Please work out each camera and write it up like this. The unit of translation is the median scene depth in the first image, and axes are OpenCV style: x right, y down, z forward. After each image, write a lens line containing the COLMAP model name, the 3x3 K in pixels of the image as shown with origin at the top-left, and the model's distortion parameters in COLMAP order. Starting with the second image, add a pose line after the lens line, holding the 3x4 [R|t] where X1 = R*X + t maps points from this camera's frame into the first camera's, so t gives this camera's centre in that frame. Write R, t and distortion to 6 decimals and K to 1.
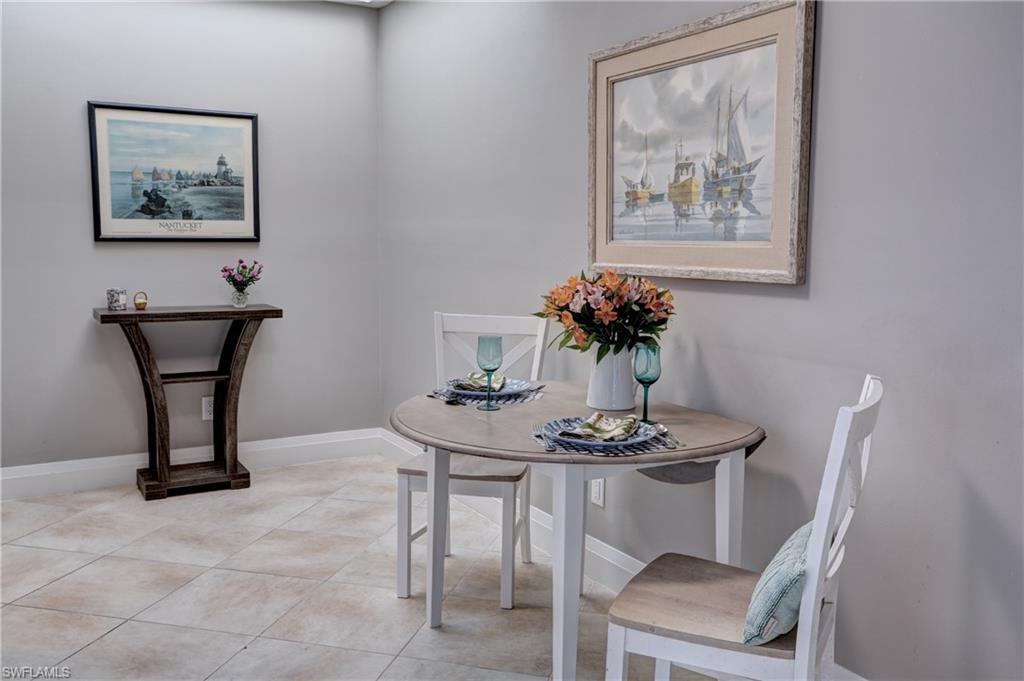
lens RADIAL K [[892.4, 0, 512.0], [0, 892.4, 340.5], [0, 0, 1]] dist [0.002411, 0.000856]
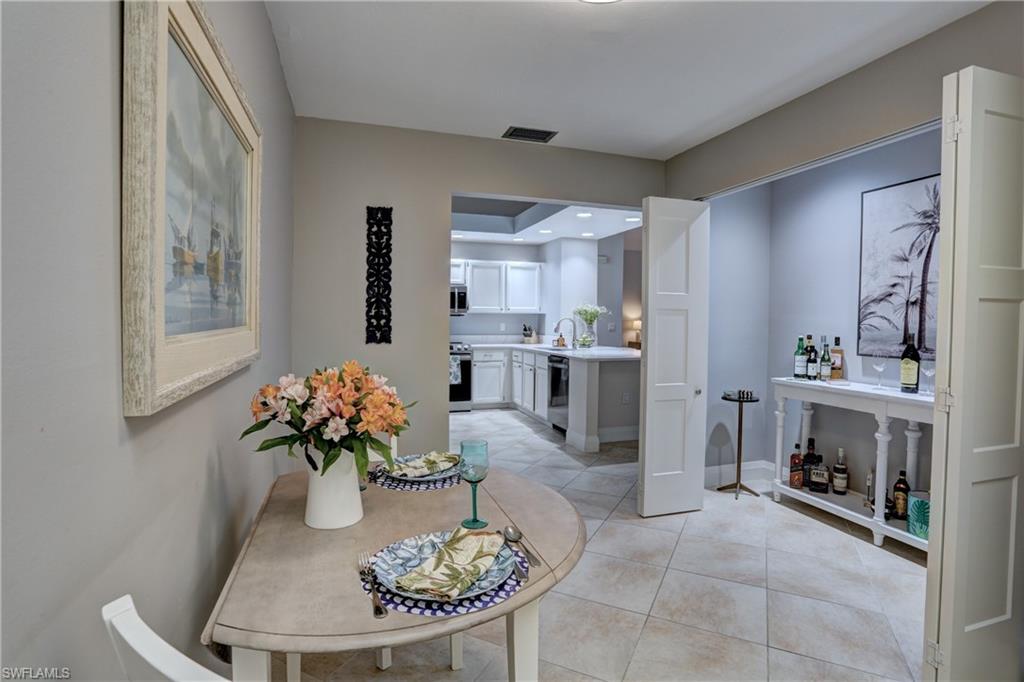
lens RADIAL K [[500.5, 0, 512.0], [0, 500.5, 341.0], [0, 0, 1]] dist [-0.070898, 0.028905]
pose [[-0.976536, -0.027289, 0.213617, -0.154689], [0.008167, 0.986533, 0.163358, -0.174772], [-0.215198, 0.161269, -0.963162, 1.396379]]
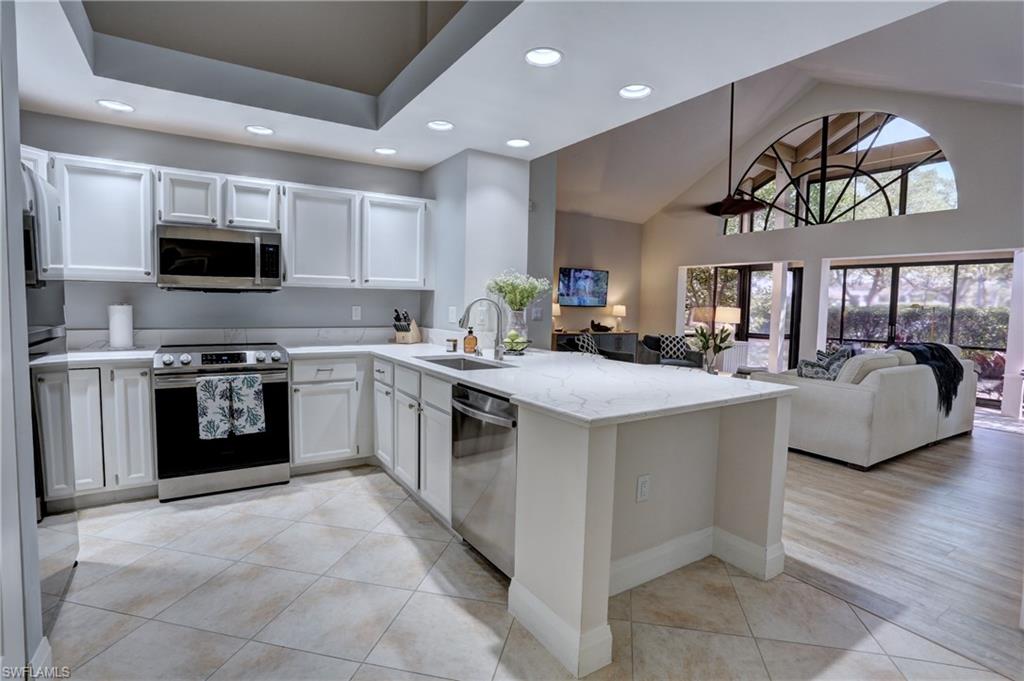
lens RADIAL K [[500.5, 0, 512.0], [0, 500.5, 340.5], [0, 0, 1]] dist [-0.070898, 0.028905]
pose [[-0.998776, -0.029429, -0.039753, 0.079342], [-0.036692, 0.979813, 0.196520, -0.029645], [0.033167, 0.197738, -0.979694, 0.211388]]
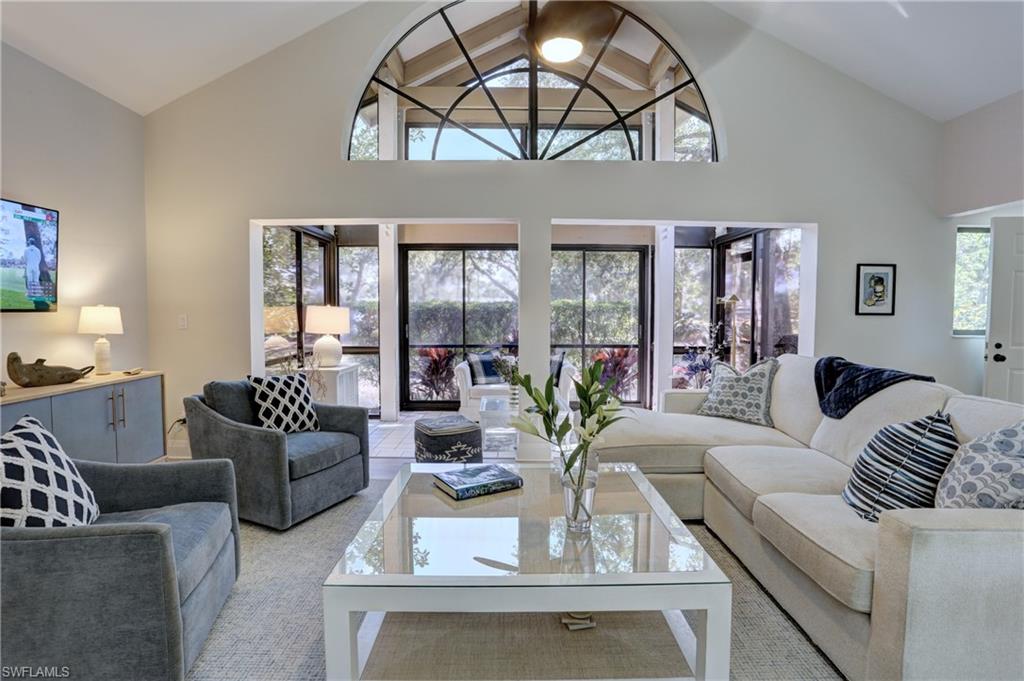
lens RADIAL K [[518.6, 0, 512.0], [0, 518.6, 340.5], [0, 0, 1]] dist [-0.075953, 0.033442]
pose [[-0.491972, 0.040018, -0.869691, -0.182178], [-0.117535, 0.986745, 0.111892, 0.195654], [0.862641, 0.157266, -0.480747, -1.595686]]
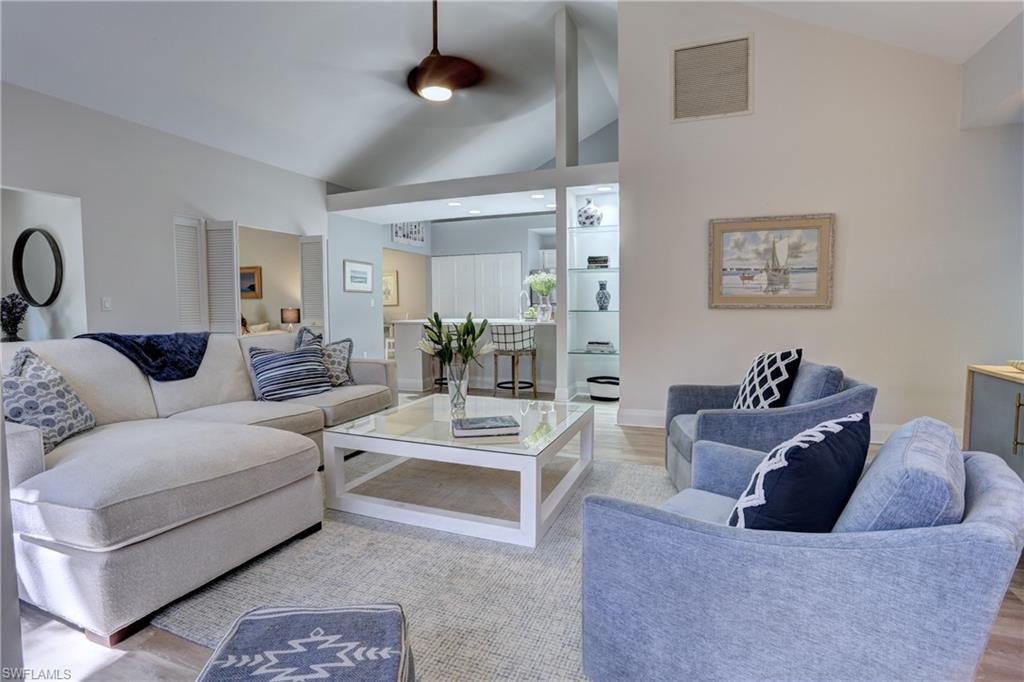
lens RADIAL K [[500.5, 0, 512.0], [0, 500.5, 341.0], [0, 0, 1]] dist [-0.070898, 0.028905]
pose [[0.785759, -0.062026, 0.615415, -1.510240], [0.091837, 0.995631, -0.016910, 0.393895], [-0.611677, 0.069805, 0.788022, -2.882843]]
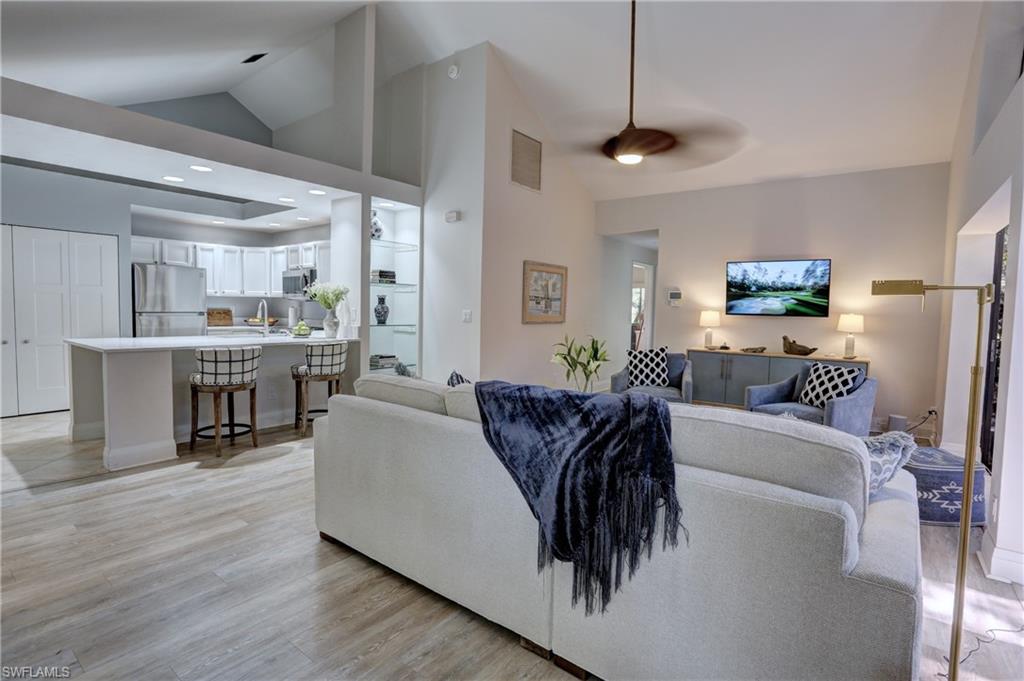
lens RADIAL K [[500.5, 0, 512.0], [0, 500.5, 340.5], [0, 0, 1]] dist [-0.070898, 0.028905]
pose [[-0.378622, -0.075979, 0.922428, -2.082488], [0.090861, 0.988760, 0.118738, 0.123341], [-0.921081, 0.128769, -0.367462, -1.136092]]
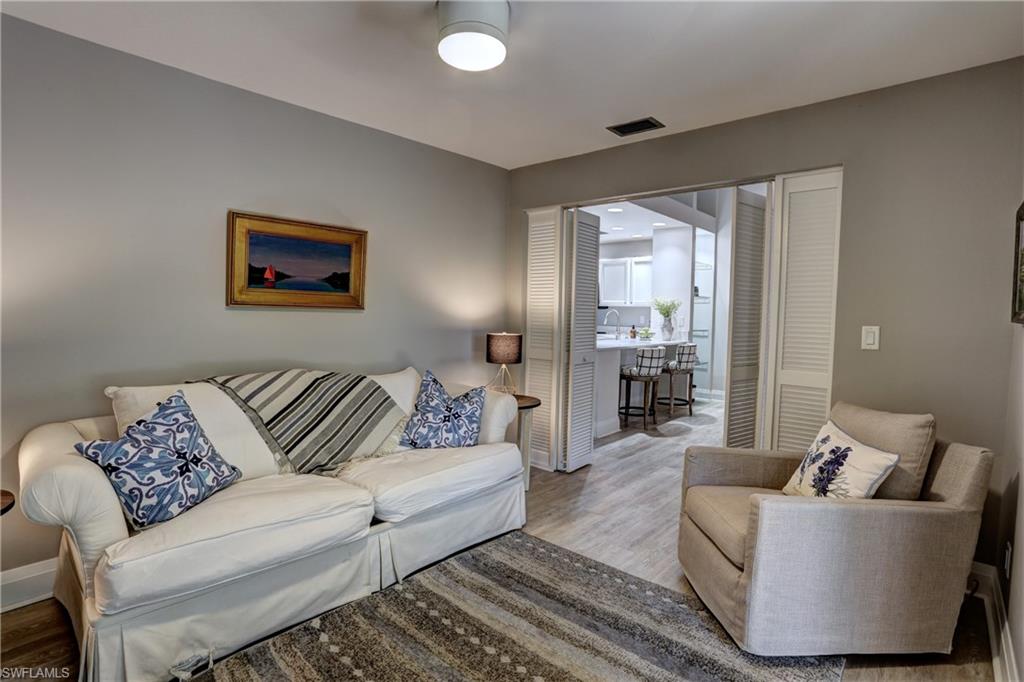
lens RADIAL K [[500.5, 0, 512.0], [0, 500.5, 341.0], [0, 0, 1]] dist [-0.070898, 0.028905]
pose [[-0.302777, -0.073678, 0.950209, -2.117205], [0.096920, 0.989458, 0.107605, -0.055566], [-0.948120, 0.124674, -0.292445, 0.249875]]
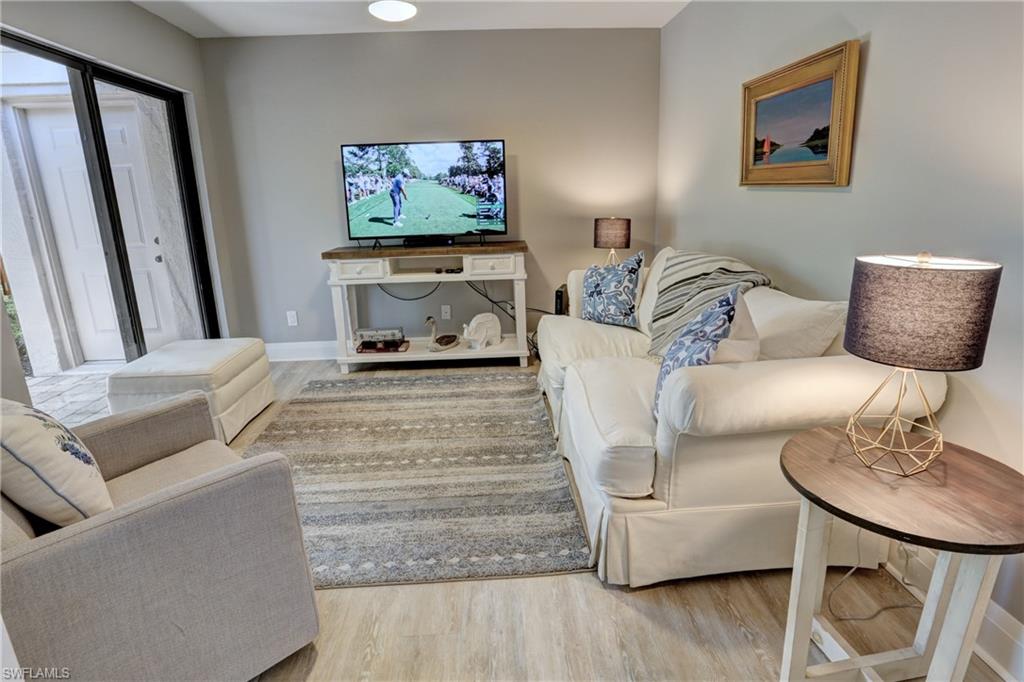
lens RADIAL K [[500.5, 0, 512.0], [0, 500.5, 341.0], [0, 0, 1]] dist [-0.070898, 0.028905]
pose [[0.881819, 0.097763, -0.461342, -0.945558], [-0.017019, 0.984236, 0.176040, 0.070562], [0.471280, -0.147384, 0.869582, -0.640638]]
